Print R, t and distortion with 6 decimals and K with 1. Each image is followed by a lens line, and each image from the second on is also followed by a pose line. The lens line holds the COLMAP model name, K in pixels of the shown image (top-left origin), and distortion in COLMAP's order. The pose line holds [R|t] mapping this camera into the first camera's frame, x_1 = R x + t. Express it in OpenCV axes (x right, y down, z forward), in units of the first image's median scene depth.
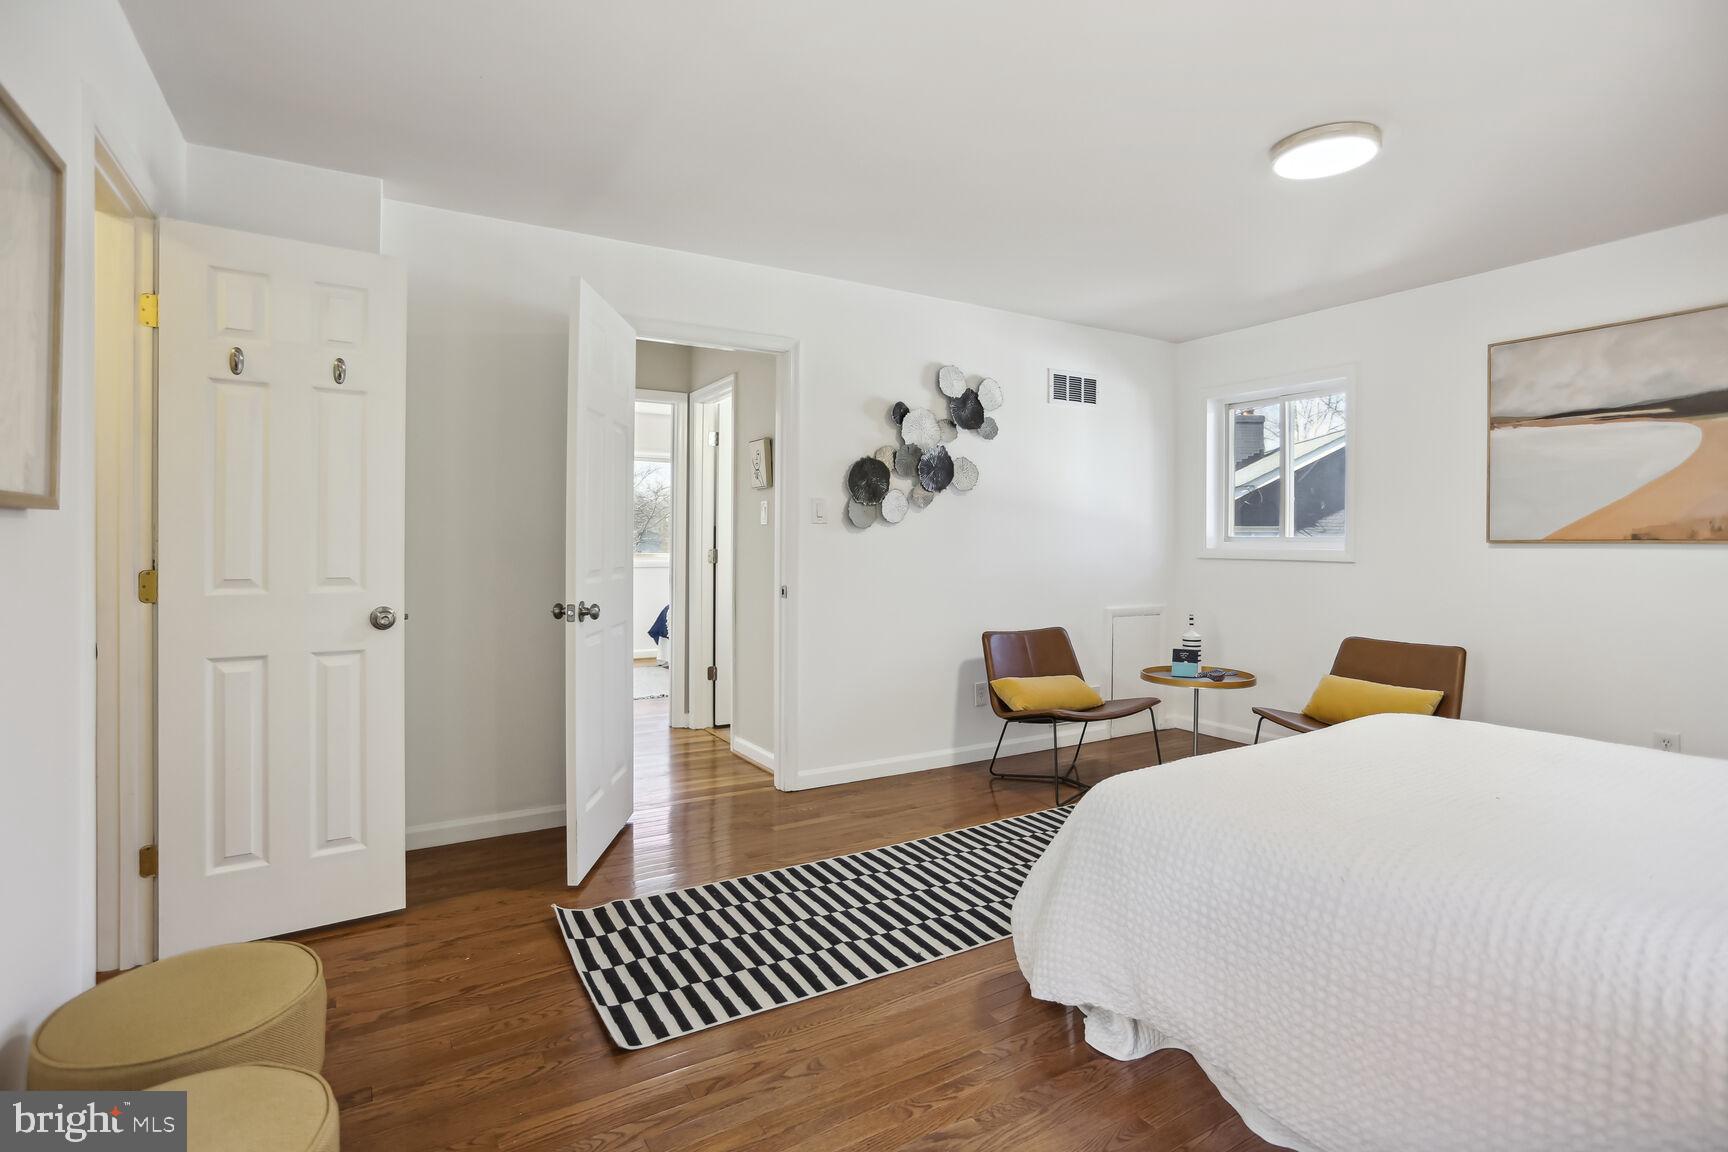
lens RADIAL K [[872.0, 0, 870.4], [0, 872.0, 546.7], [0, 0, 1]] dist [-0.002036, -0.000110]
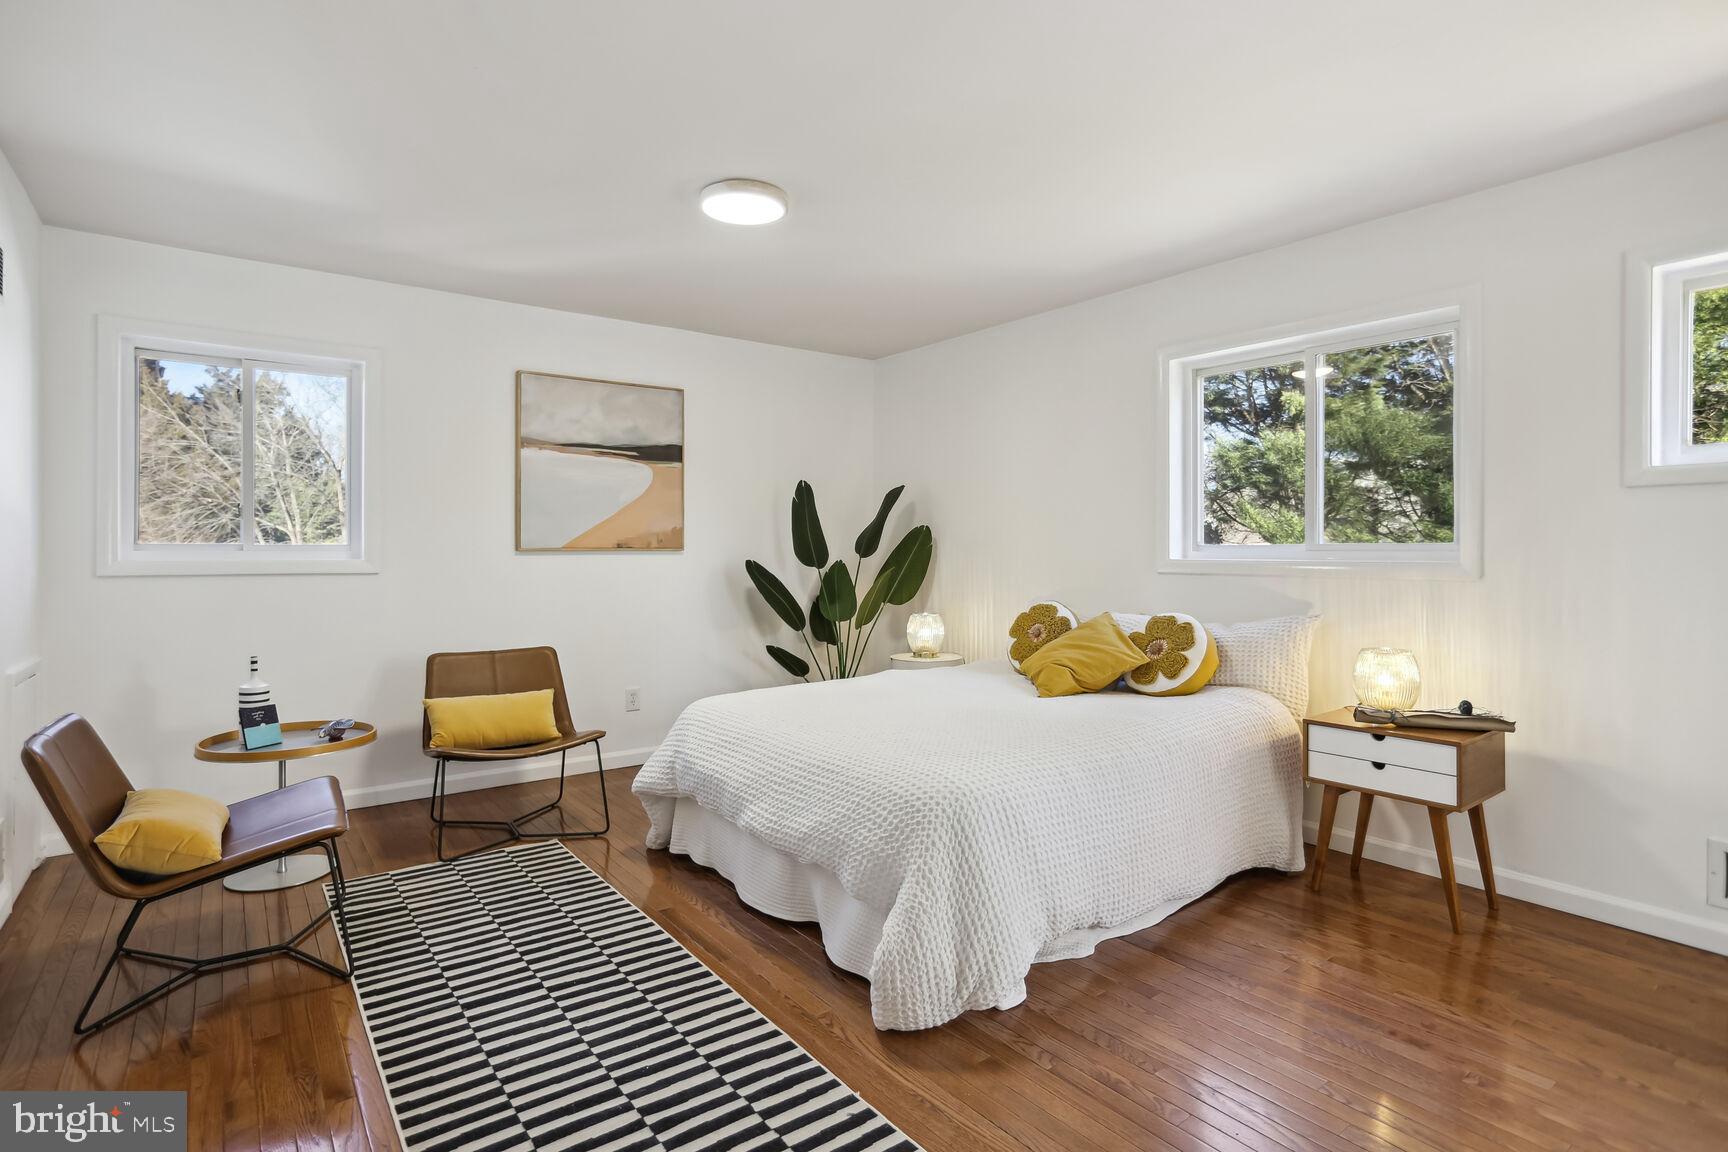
lens RADIAL K [[872.0, 0, 870.4], [0, 872.0, 546.7], [0, 0, 1]] dist [-0.002036, -0.000110]
pose [[-0.107192, -0.004757, 0.994227, -0.473808], [0.001851, 0.999986, 0.004984, -0.015136], [-0.994237, 0.002375, -0.107182, 0.737402]]
